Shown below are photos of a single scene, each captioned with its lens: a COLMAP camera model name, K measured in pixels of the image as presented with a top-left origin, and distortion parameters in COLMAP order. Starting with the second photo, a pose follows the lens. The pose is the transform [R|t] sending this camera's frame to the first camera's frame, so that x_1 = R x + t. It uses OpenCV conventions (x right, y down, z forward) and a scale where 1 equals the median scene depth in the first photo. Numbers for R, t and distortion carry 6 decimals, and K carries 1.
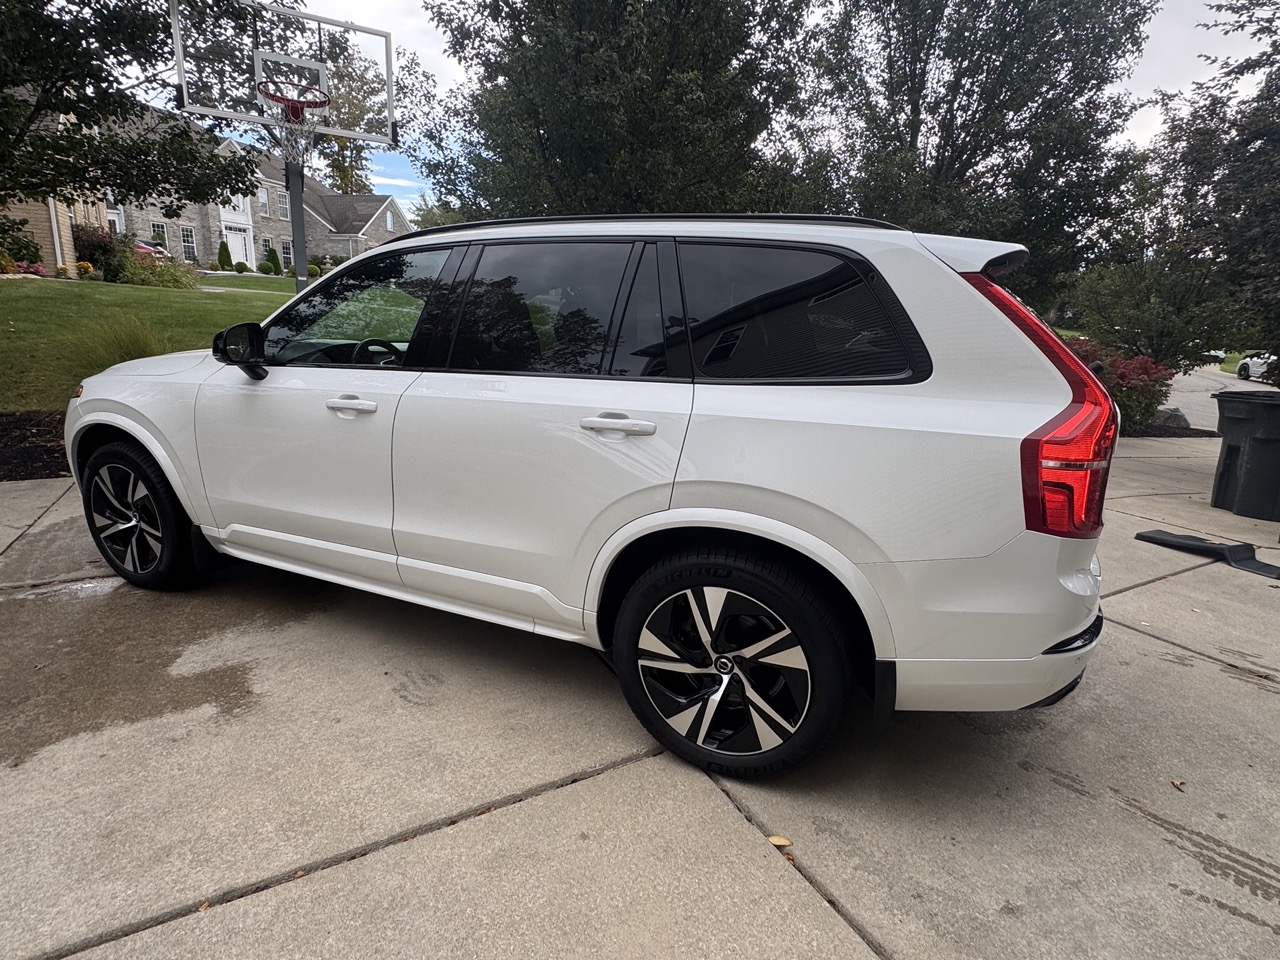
lens RADIAL K [[674.5, 0, 647.9], [0, 674.5, 479.3], [0, 0, 1]] dist [-0.001363, 0.001108]
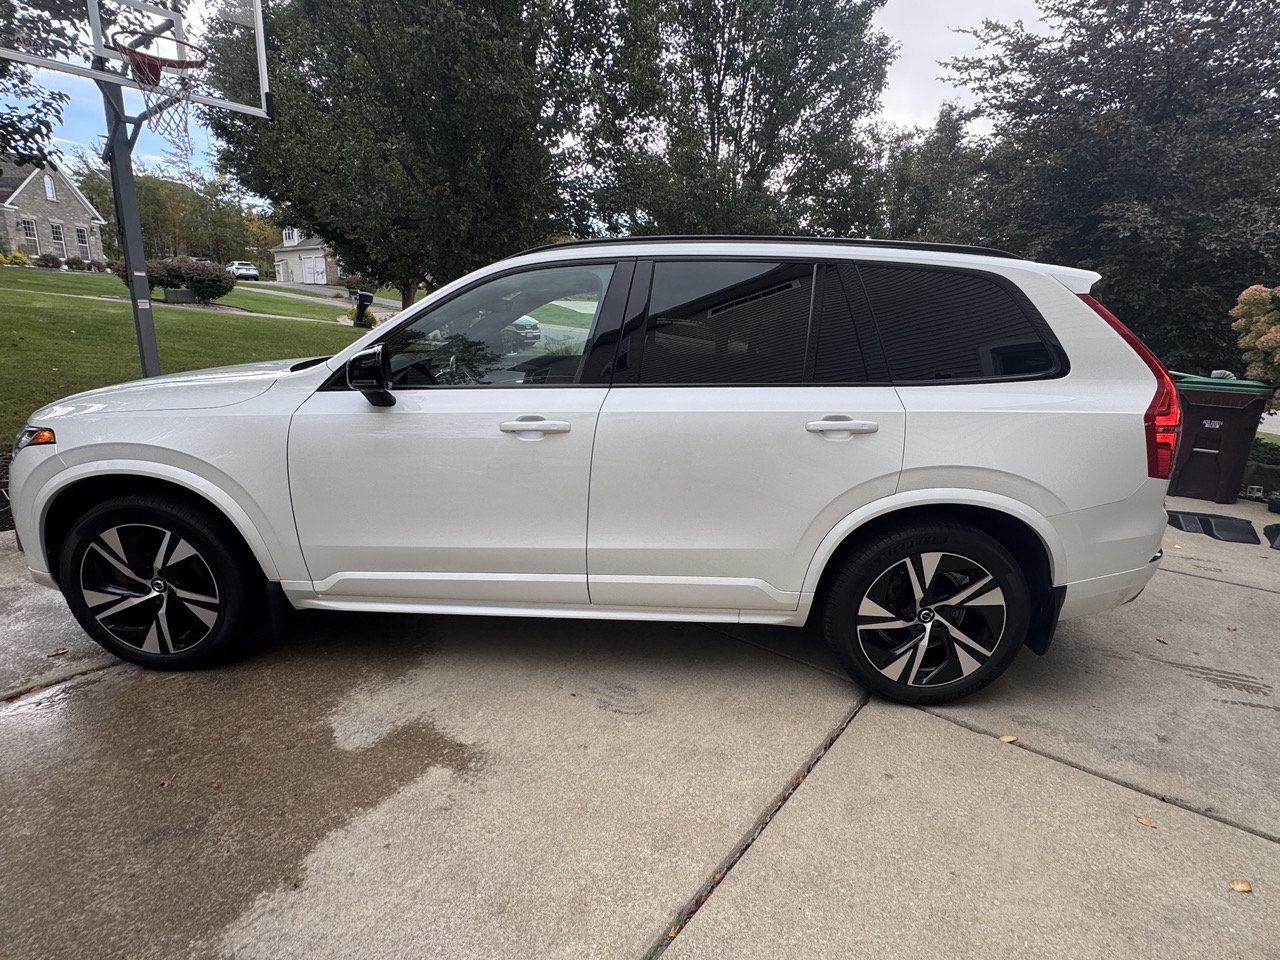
lens RADIAL K [[674.5, 0, 647.9], [0, 674.5, 479.3], [0, 0, 1]] dist [-0.001363, 0.001108]
pose [[0.922599, -0.107207, 0.370563, -0.743860], [0.099280, 0.994237, 0.040462, -0.065766], [-0.372765, -0.000541, 0.927926, 0.053818]]
